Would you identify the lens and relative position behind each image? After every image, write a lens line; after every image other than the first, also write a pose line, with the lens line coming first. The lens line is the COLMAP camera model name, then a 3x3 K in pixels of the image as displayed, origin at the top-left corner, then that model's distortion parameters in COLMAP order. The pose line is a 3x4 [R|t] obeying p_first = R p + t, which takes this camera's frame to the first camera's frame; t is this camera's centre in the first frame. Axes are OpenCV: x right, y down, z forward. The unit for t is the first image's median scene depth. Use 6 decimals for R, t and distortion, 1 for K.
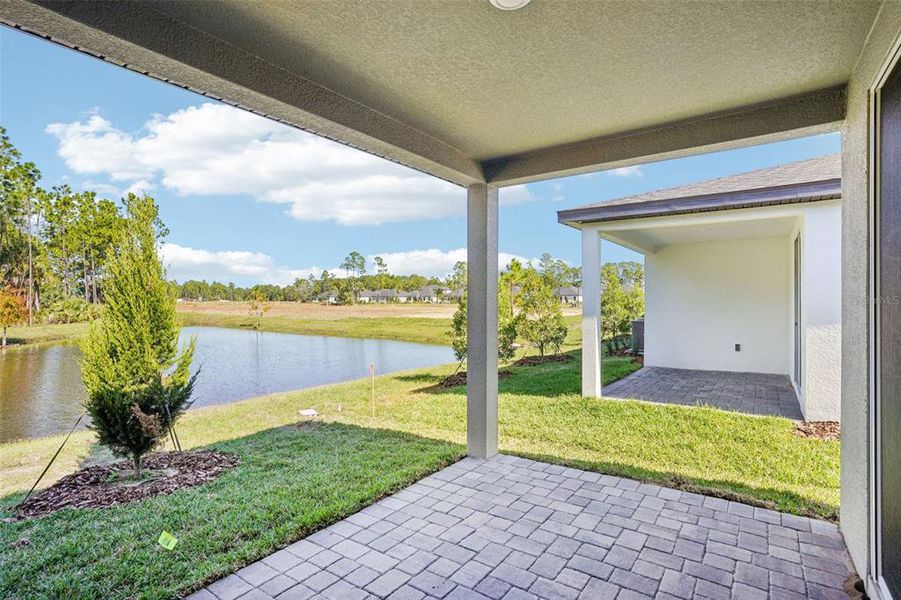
lens RADIAL K [[448.1, 0, 448.8], [0, 448.1, 299.6], [0, 0, 1]] dist [-0.083038, 0.046480]
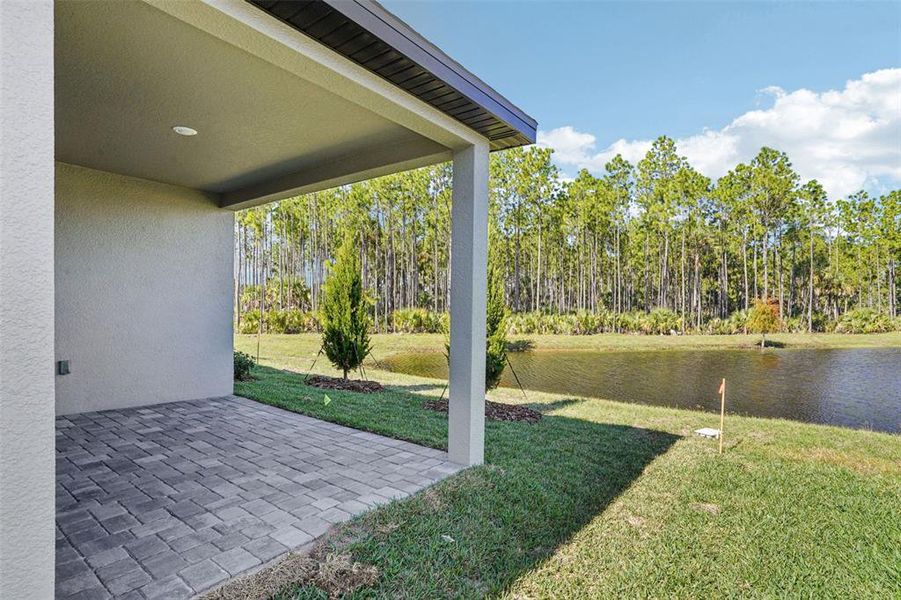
lens RADIAL K [[448.1, 0, 448.8], [0, 448.1, 299.6], [0, 0, 1]] dist [-0.083038, 0.046480]
pose [[-0.016037, -0.020599, -0.999659, 0.633095], [-0.008149, 0.999757, -0.020470, 0.036030], [0.999838, 0.007818, -0.016201, 0.653469]]
